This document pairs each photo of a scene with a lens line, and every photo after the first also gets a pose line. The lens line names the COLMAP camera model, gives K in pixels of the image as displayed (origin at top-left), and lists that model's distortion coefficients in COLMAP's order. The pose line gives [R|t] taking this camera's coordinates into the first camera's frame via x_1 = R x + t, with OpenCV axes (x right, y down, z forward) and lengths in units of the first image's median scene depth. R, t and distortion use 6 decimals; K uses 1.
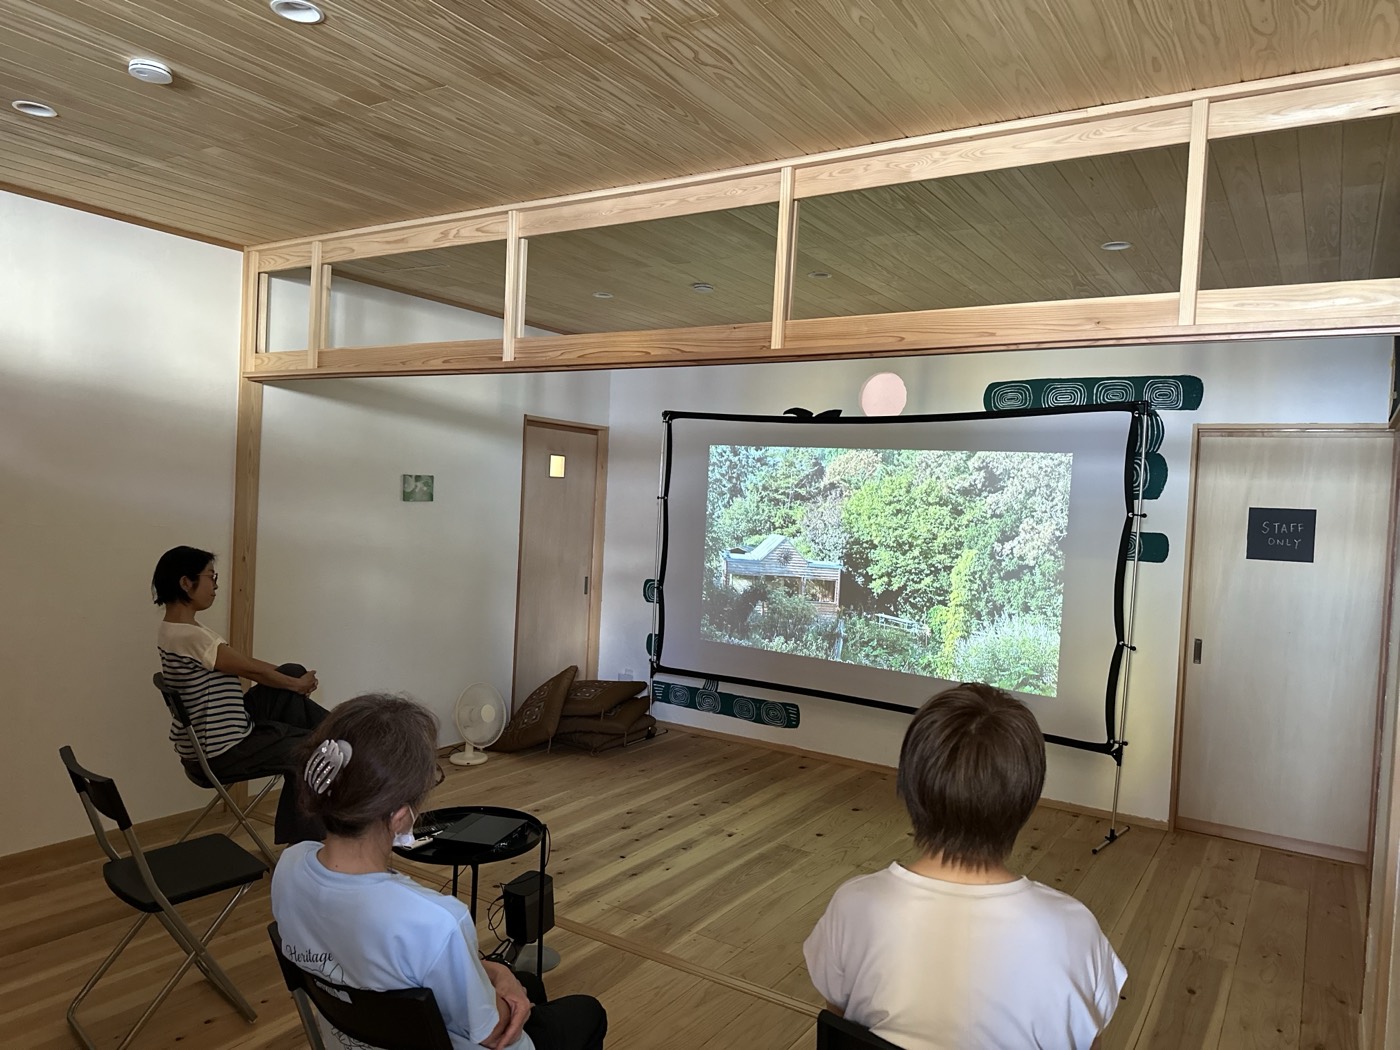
lens RADIAL K [[958.2, 0, 701.1], [0, 958.2, 533.3], [0, 0, 1]] dist [0.005973, 0.001283]
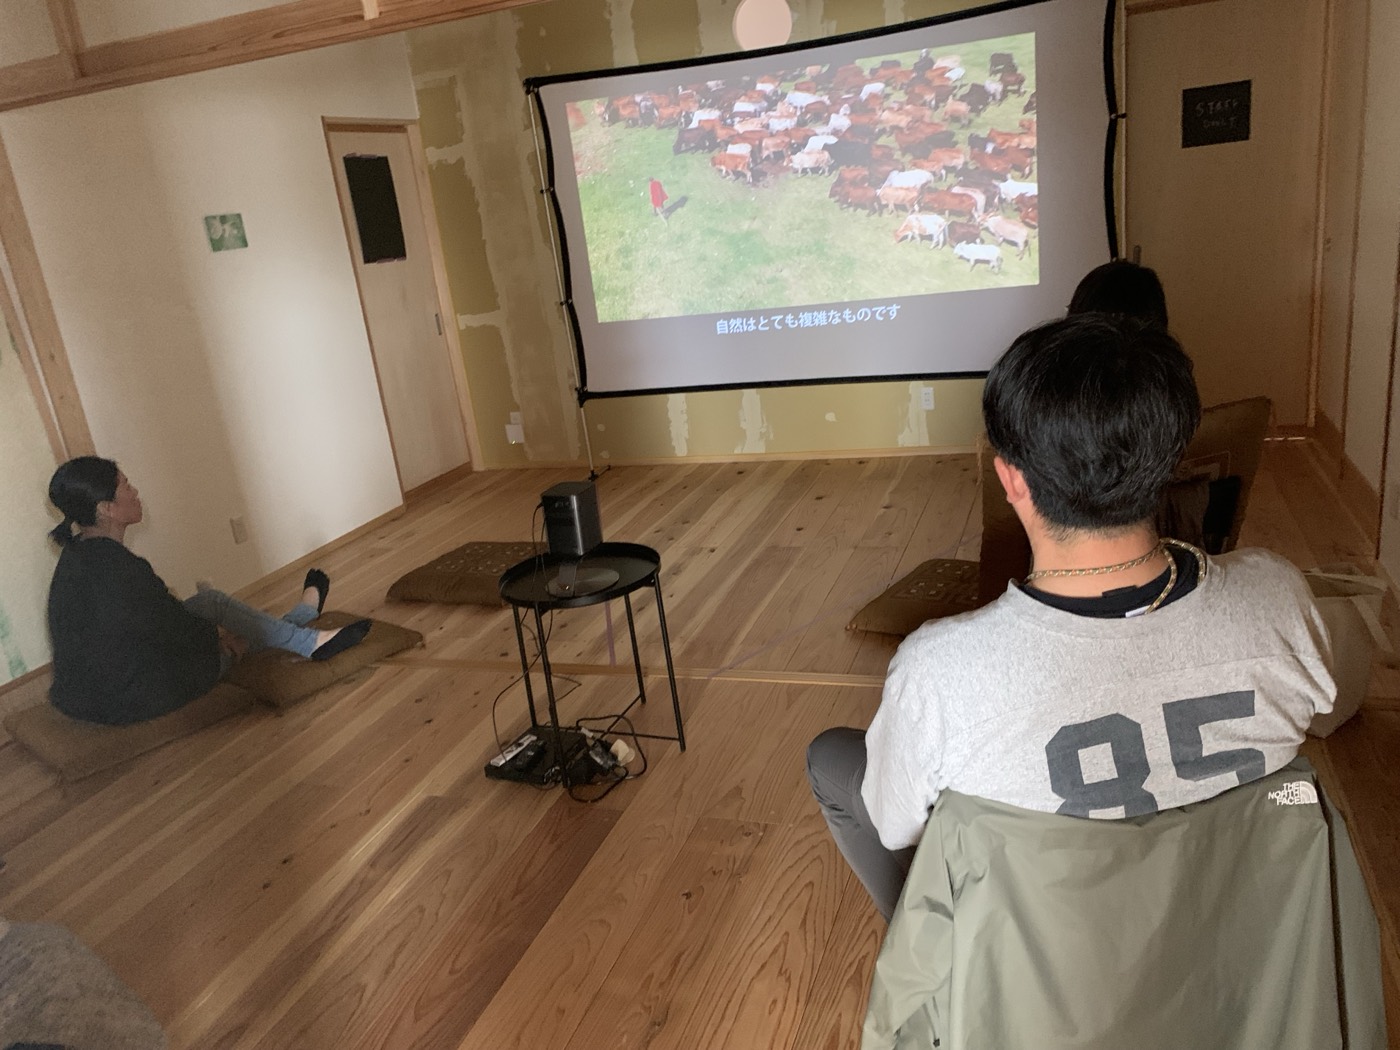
lens RADIAL K [[1072.3, 0, 695.5], [0, 1072.3, 523.7], [0, 0, 1]] dist [-0.005260, -0.007032]
pose [[0.955054, -0.226965, 0.190681, -0.174728], [0.173877, 0.949891, 0.259758, 0.021144], [-0.240082, -0.214928, 0.946661, 0.038009]]
